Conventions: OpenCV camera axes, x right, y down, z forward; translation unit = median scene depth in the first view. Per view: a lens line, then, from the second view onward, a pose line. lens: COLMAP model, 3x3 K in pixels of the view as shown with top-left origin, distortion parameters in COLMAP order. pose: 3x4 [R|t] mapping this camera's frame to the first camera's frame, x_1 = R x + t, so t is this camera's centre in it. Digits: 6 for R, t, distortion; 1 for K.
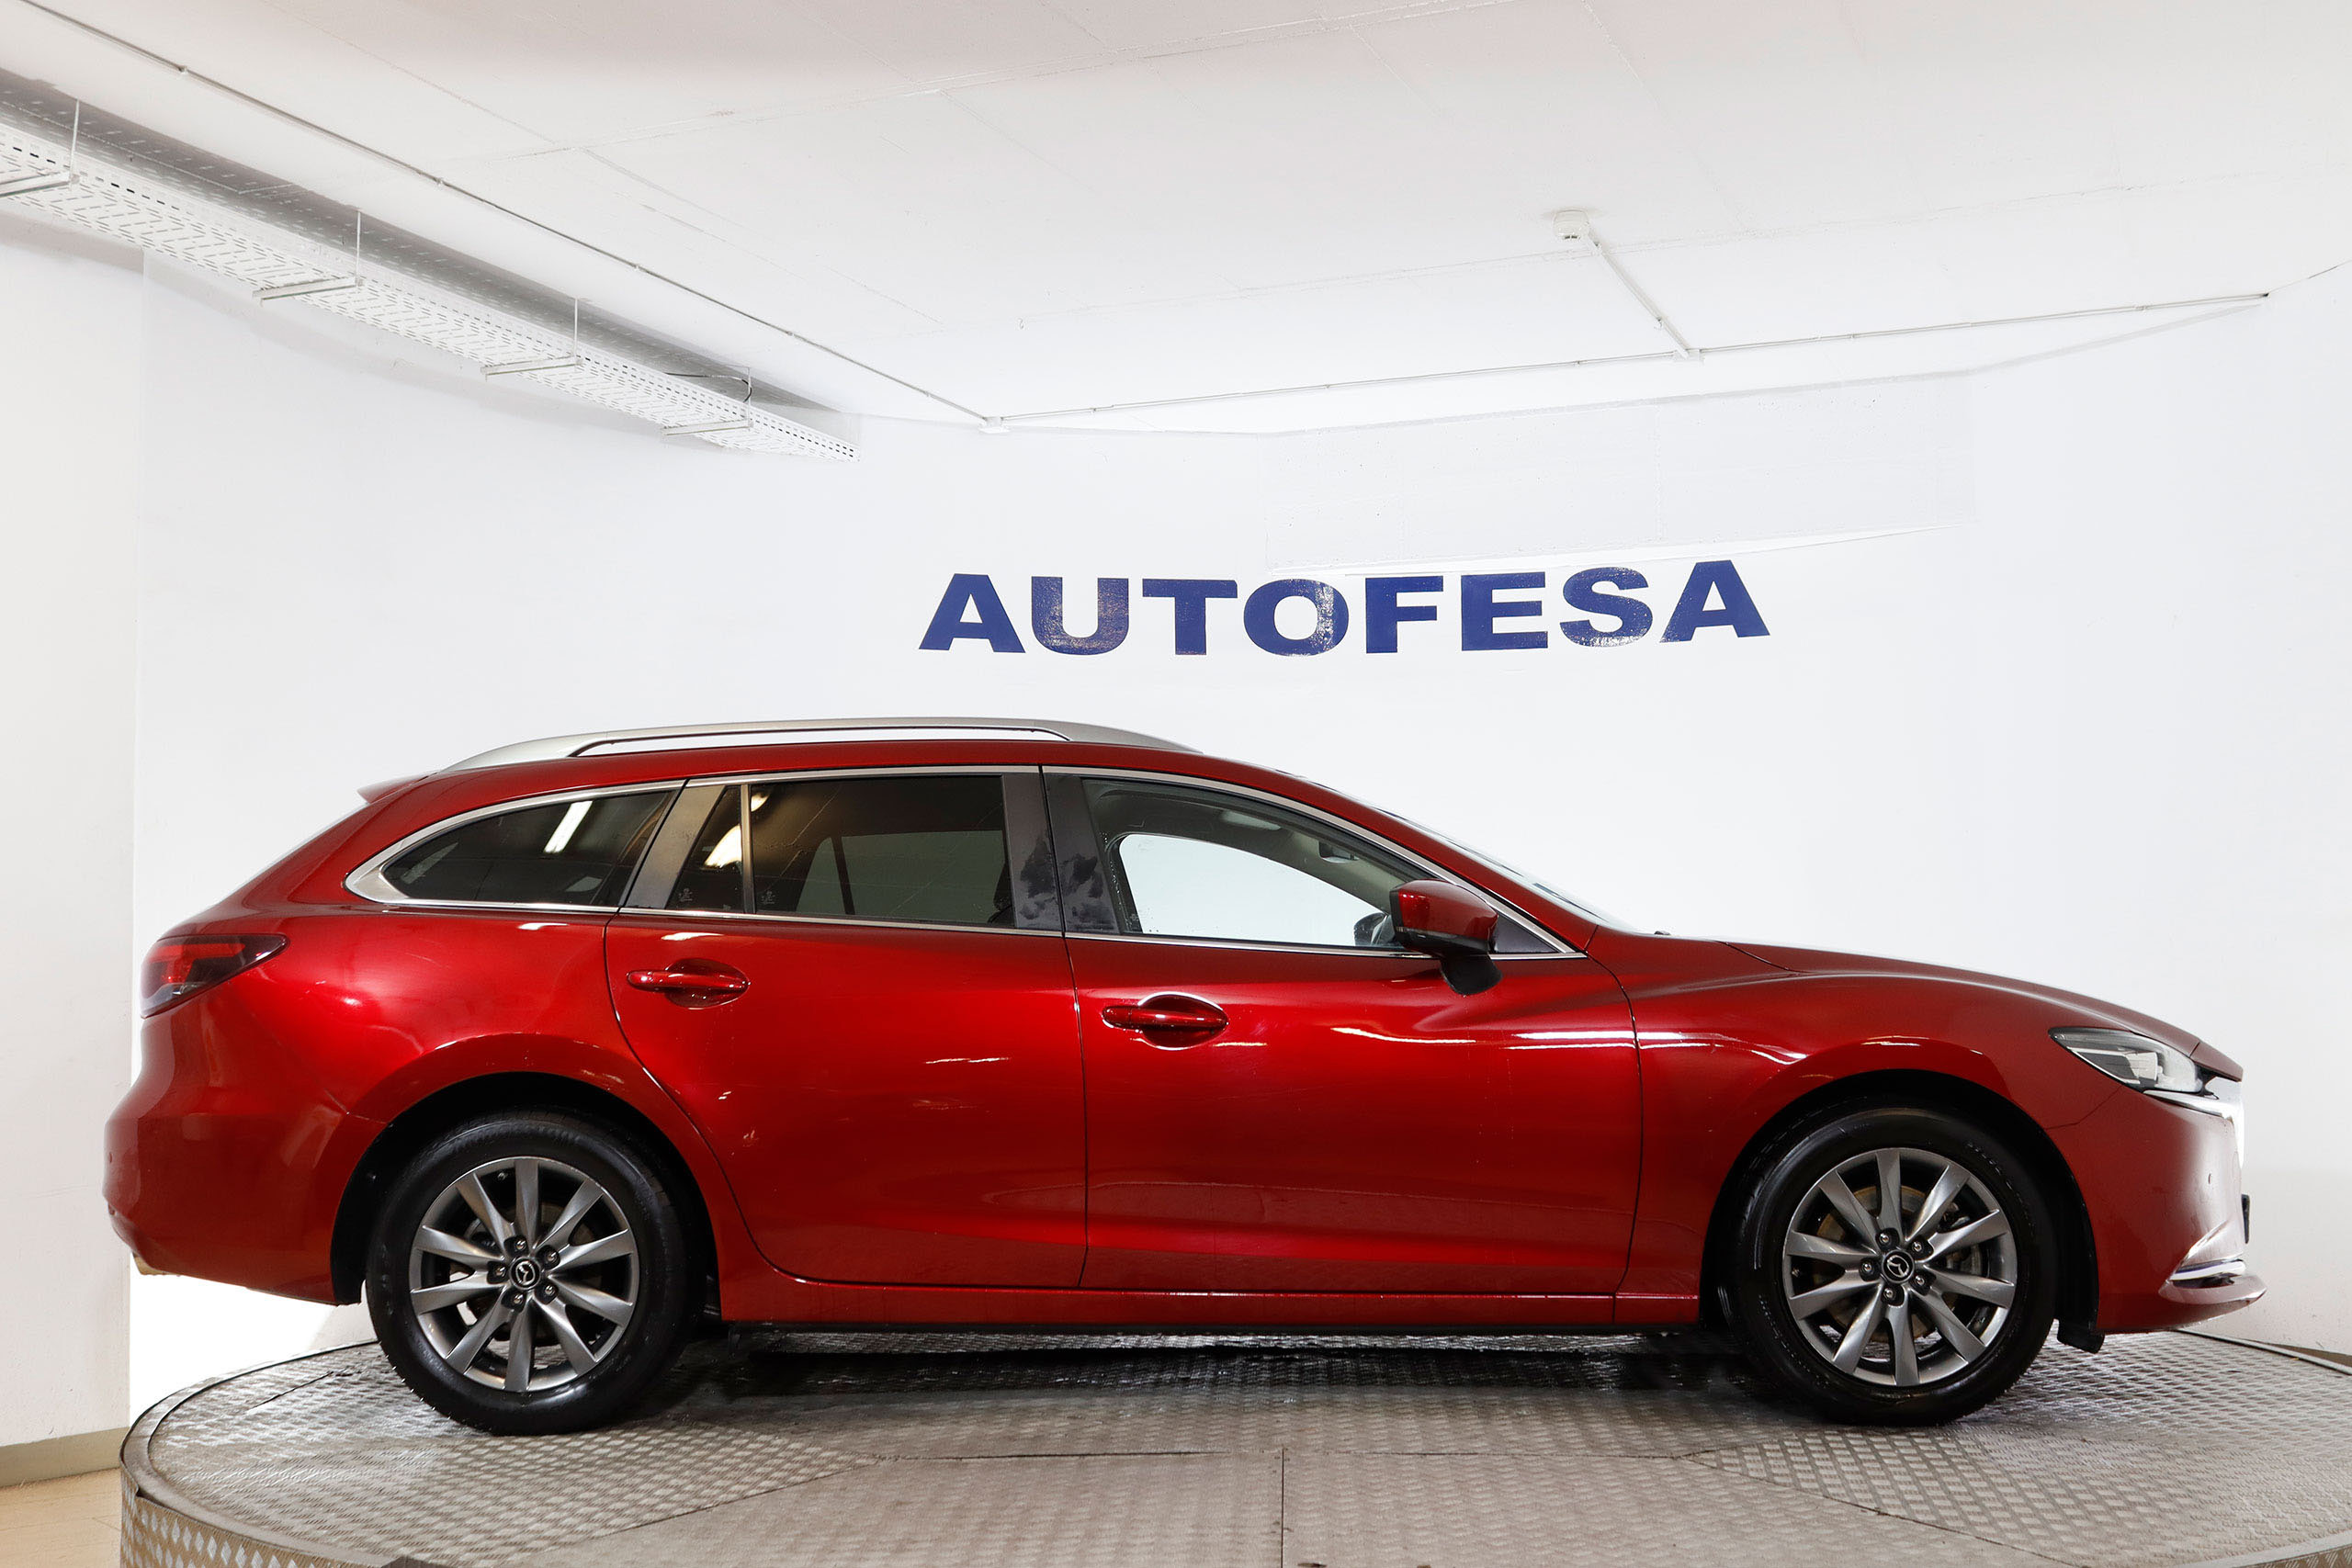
lens RADIAL K [[2673.8, 0, 1183.4], [0, 2673.8, 823.5], [0, 0, 1]] dist [-0.110236, 0.201362]
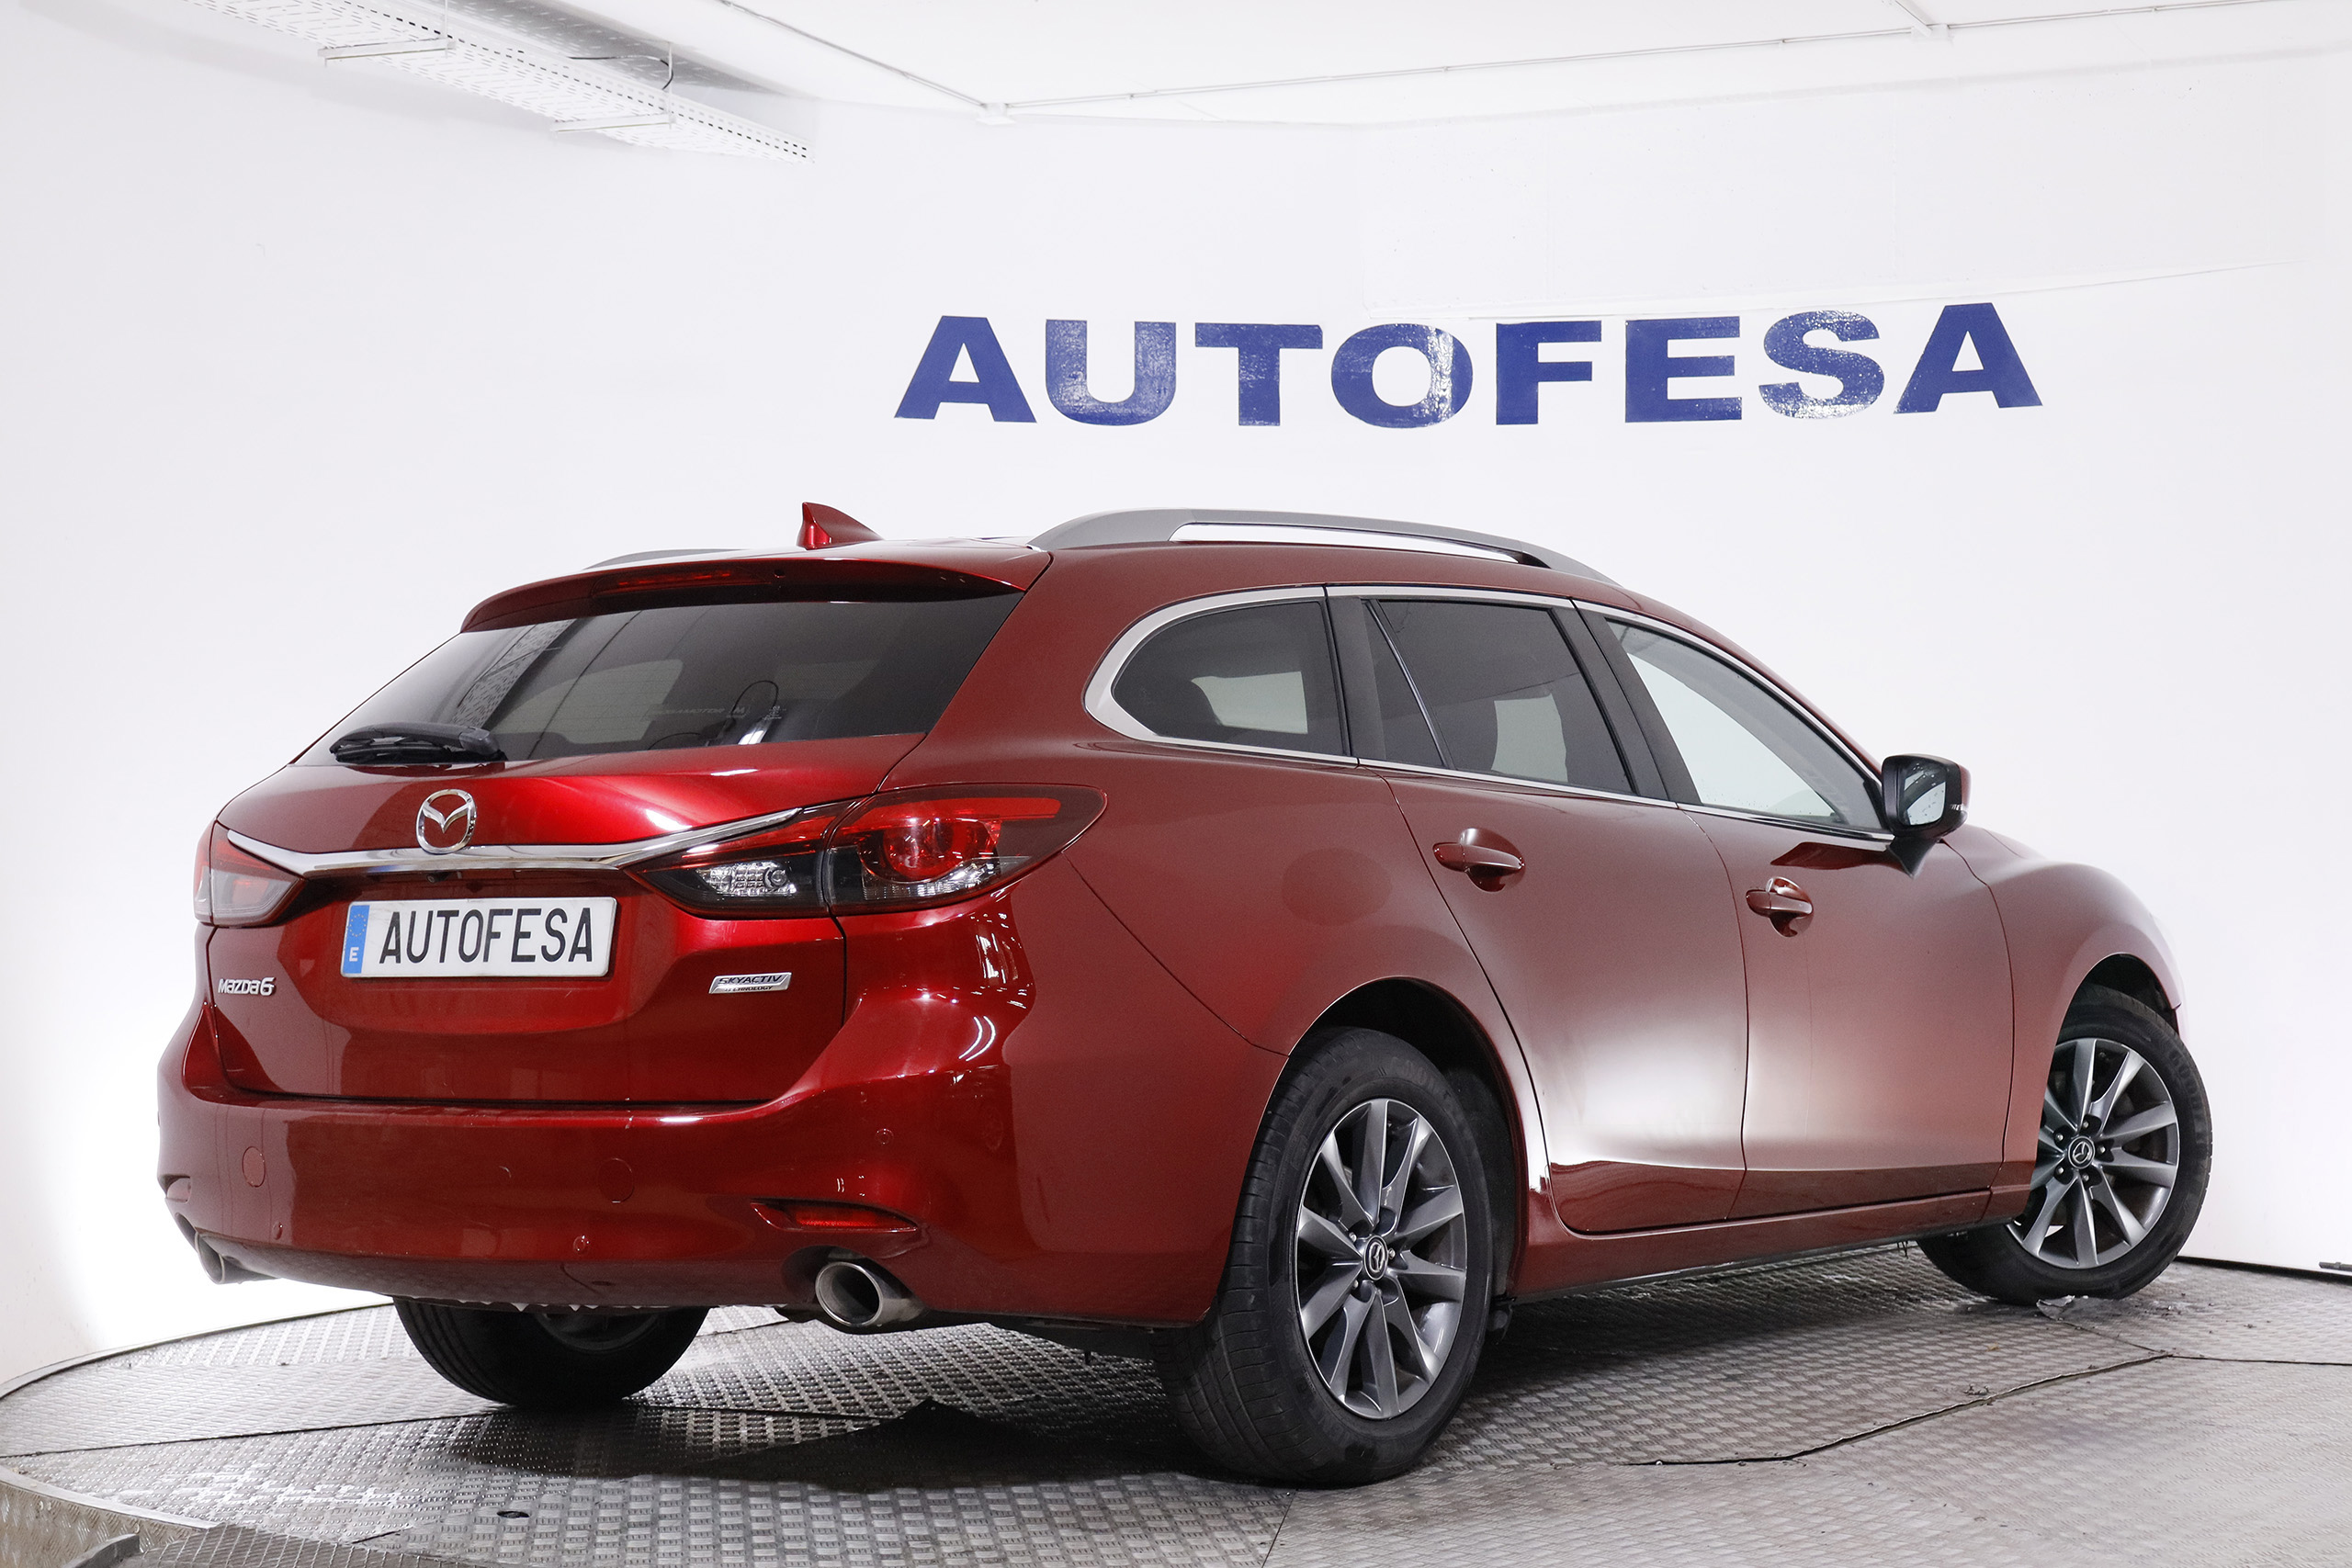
lens RADIAL K [[4009.0, 0, 1176.0], [0, 4009.0, 784.0], [0, 0, 1]] dist [-0.001794, 0.067215]
pose [[0.999824, 0.007186, -0.017318, -0.000334], [-0.006413, 0.998998, 0.044296, -0.013325], [0.017619, -0.044177, 0.998868, -0.120841]]
